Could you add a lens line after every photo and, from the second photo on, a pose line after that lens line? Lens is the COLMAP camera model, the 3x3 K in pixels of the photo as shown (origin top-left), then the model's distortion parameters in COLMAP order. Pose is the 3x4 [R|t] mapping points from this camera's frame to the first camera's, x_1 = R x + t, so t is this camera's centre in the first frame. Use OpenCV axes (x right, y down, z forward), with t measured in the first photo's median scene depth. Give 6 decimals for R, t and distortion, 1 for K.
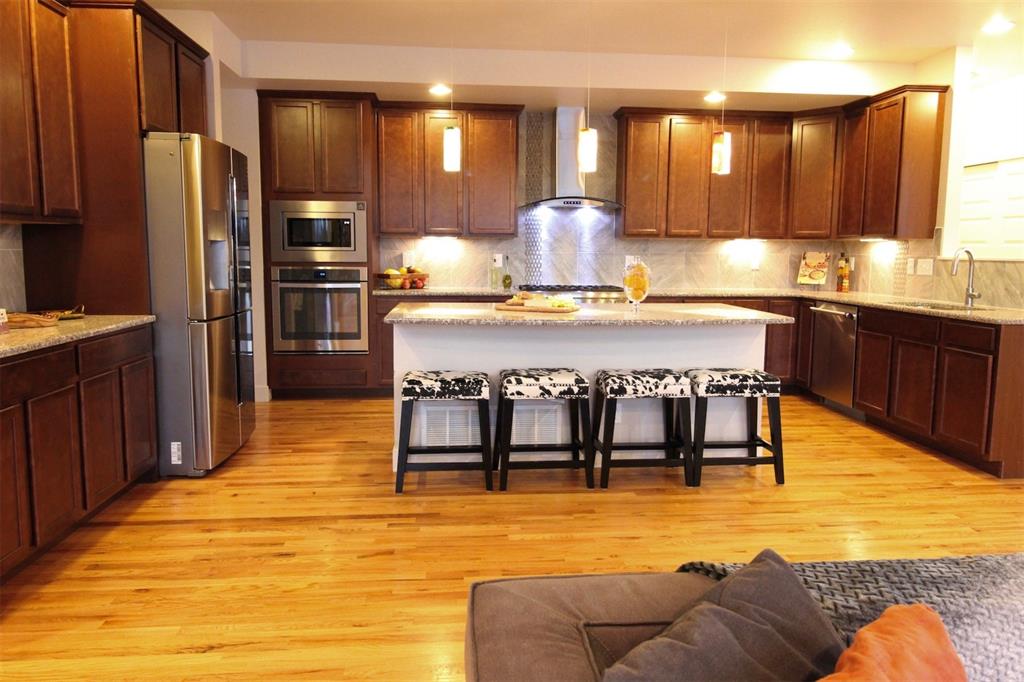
lens RADIAL K [[712.2, 0, 513.2], [0, 712.2, 327.6], [0, 0, 1]] dist [0.015773, -0.001107]
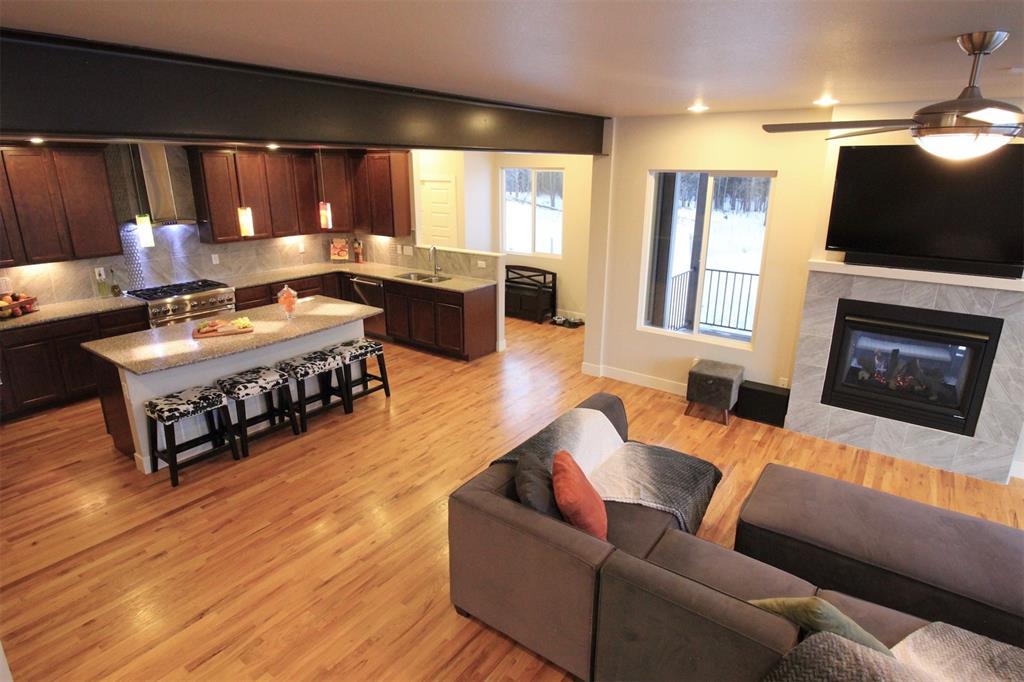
lens RADIAL K [[554.8, 0, 512.0], [0, 554.8, 341.0], [0, 0, 1]] dist [-0.003147, -0.001374]
pose [[0.662039, -0.233624, 0.712126, -0.326639], [0.088442, 0.967888, 0.235309, -0.186434], [-0.744233, -0.092802, 0.661442, -0.150466]]
